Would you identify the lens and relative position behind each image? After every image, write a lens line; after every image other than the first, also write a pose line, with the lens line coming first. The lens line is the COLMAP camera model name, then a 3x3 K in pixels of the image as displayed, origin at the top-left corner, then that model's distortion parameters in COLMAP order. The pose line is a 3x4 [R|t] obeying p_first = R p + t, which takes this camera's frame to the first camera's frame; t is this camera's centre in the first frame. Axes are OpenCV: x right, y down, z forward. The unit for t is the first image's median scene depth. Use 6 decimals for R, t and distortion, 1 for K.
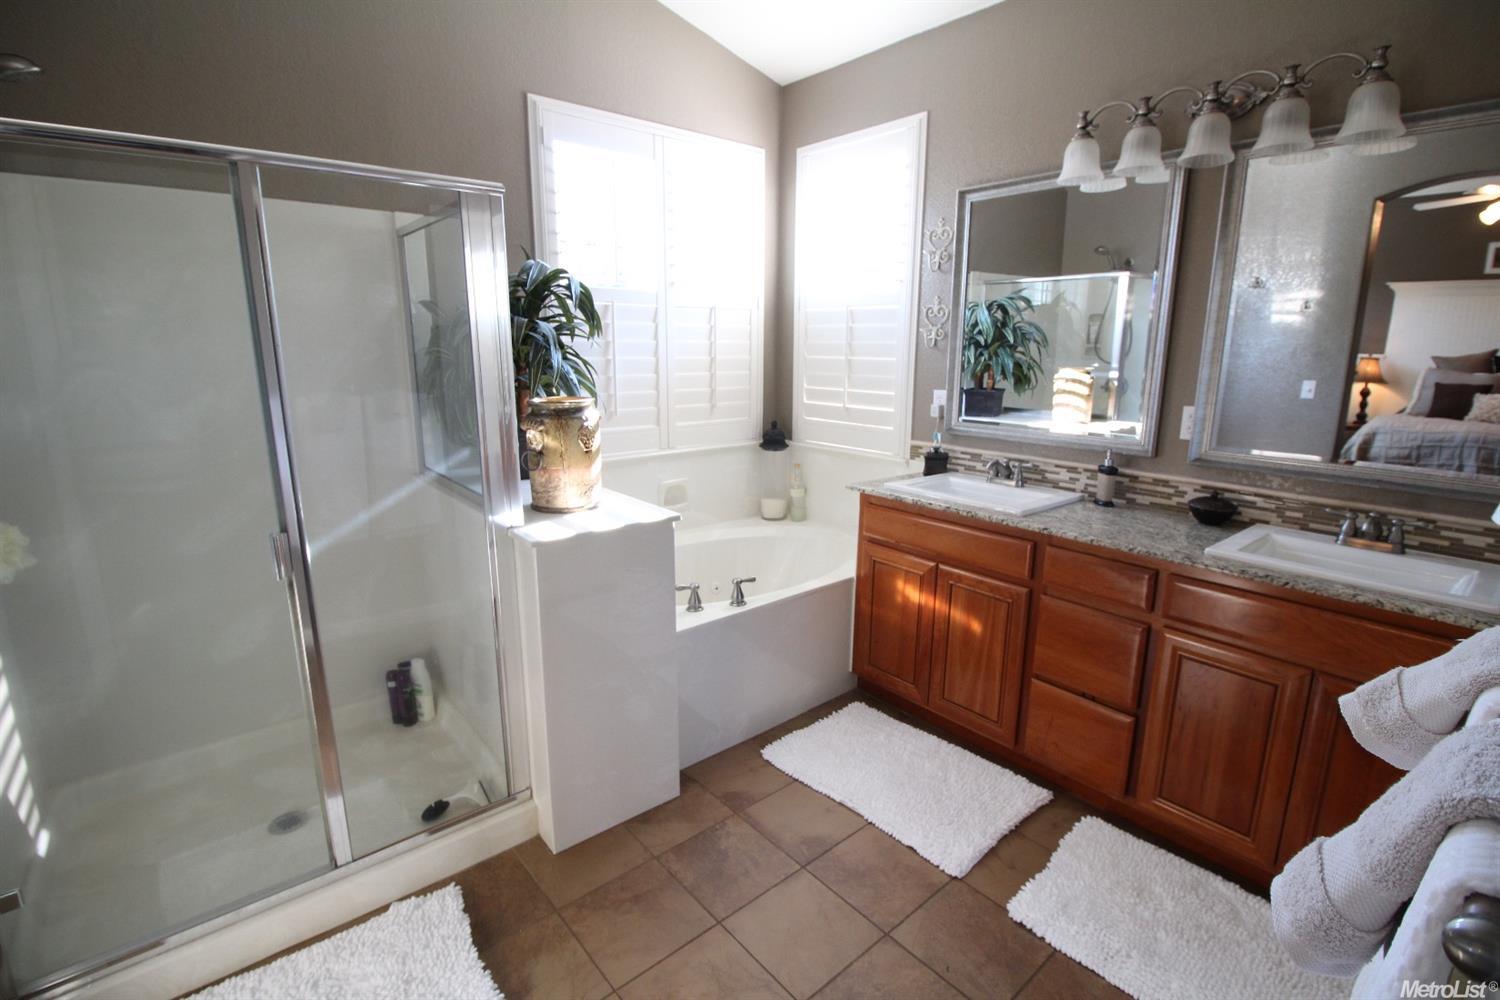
lens RADIAL K [[693.2, 0, 744.3], [0, 693.2, 497.2], [0, 0, 1]] dist [-0.011204, -0.003171]
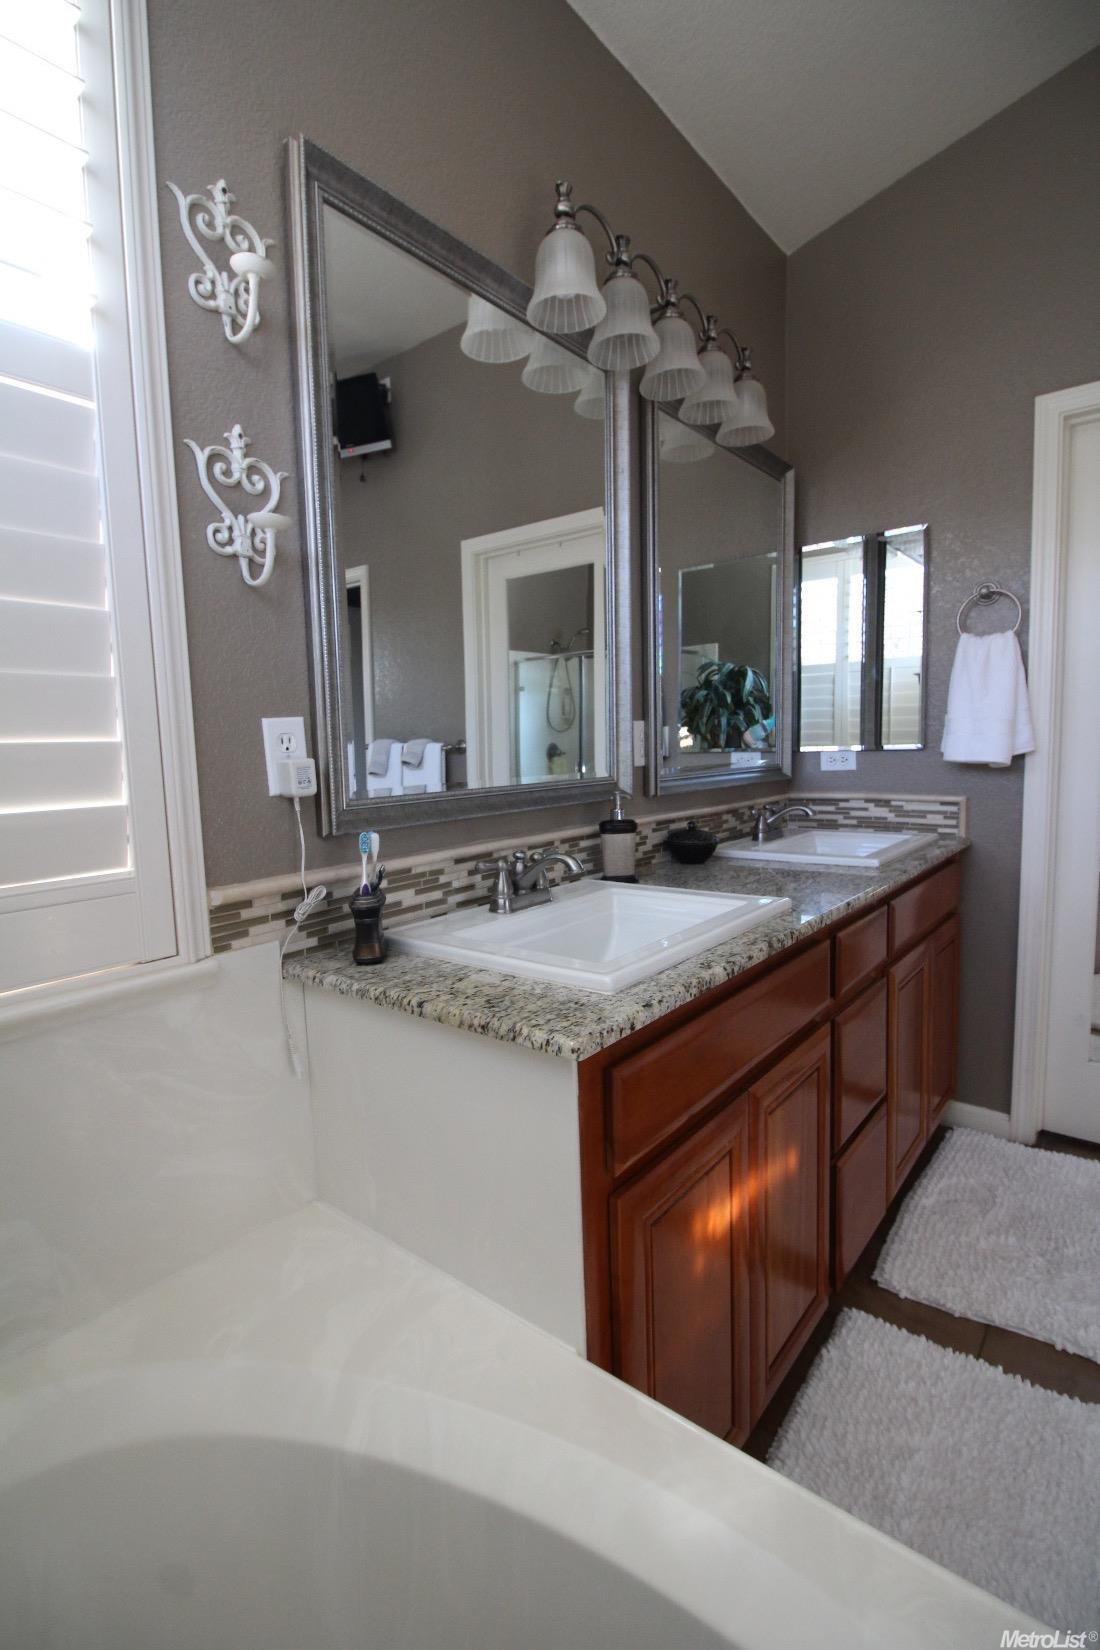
lens RADIAL K [[762.5, 0, 543.6], [0, 762.5, 822.8], [0, 0, 1]] dist [-0.011204, -0.003171]
pose [[-0.189066, -0.107293, 0.976085, -0.094273], [0.234747, 0.960253, 0.151023, -0.116036], [-0.953493, 0.257686, -0.156365, 0.835151]]
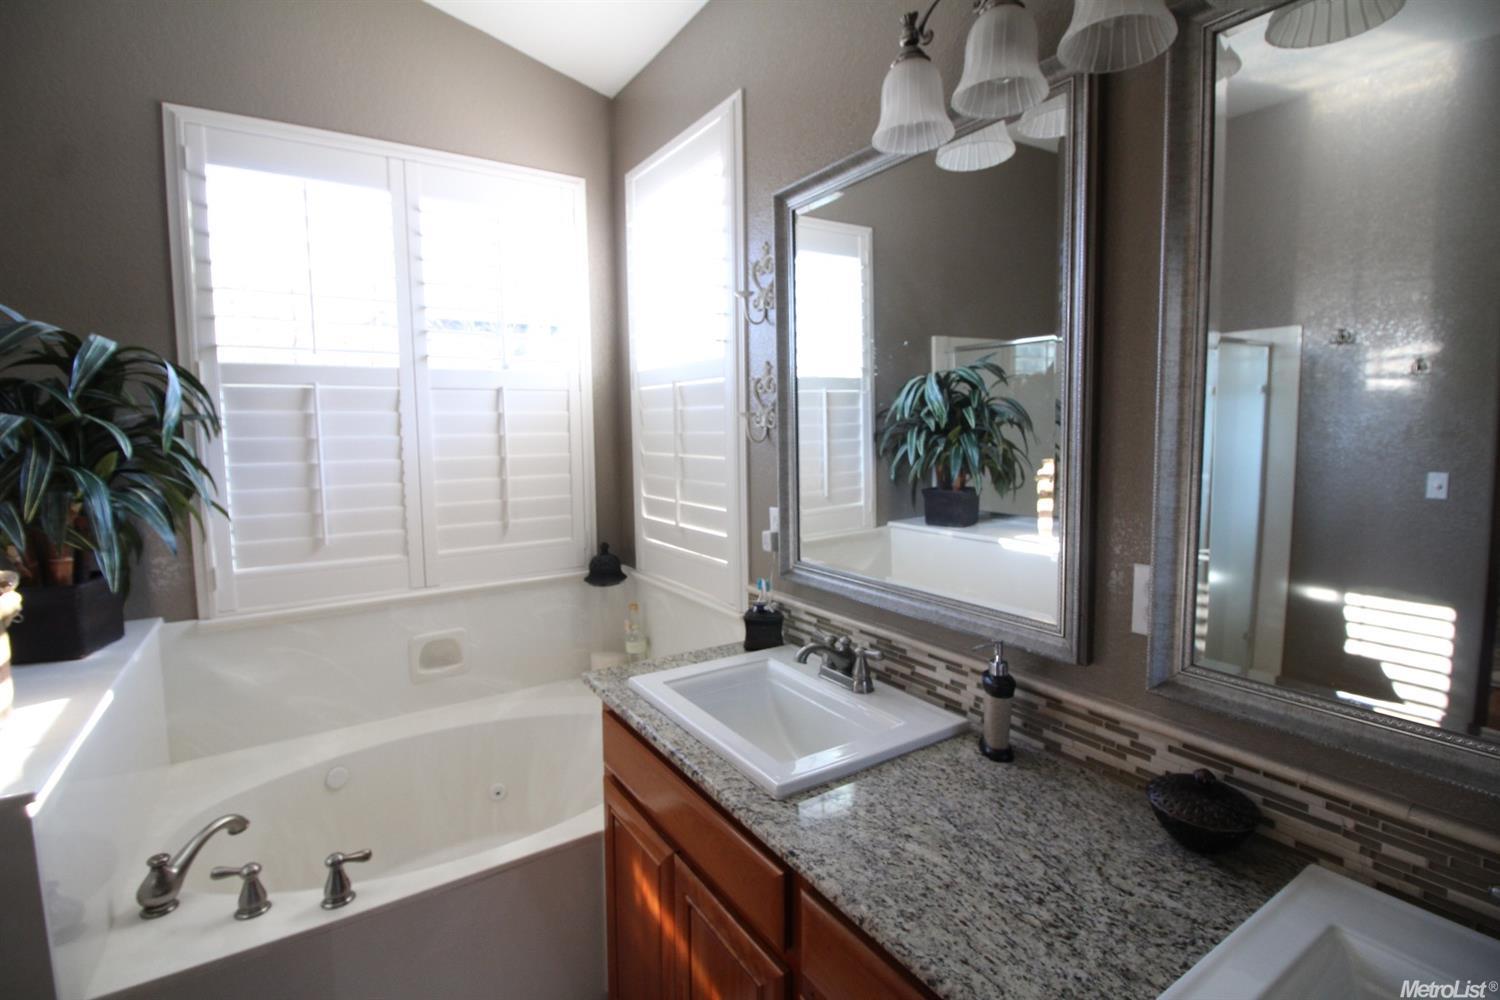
lens RADIAL K [[693.2, 0, 745.2], [0, 693.2, 493.6], [0, 0, 1]] dist [-0.011204, -0.003171]
pose [[0.993294, -0.006934, -0.115410, 0.287593], [-0.007179, 0.992575, -0.121423, -0.080774], [0.115395, 0.121437, 0.985869, 0.334595]]
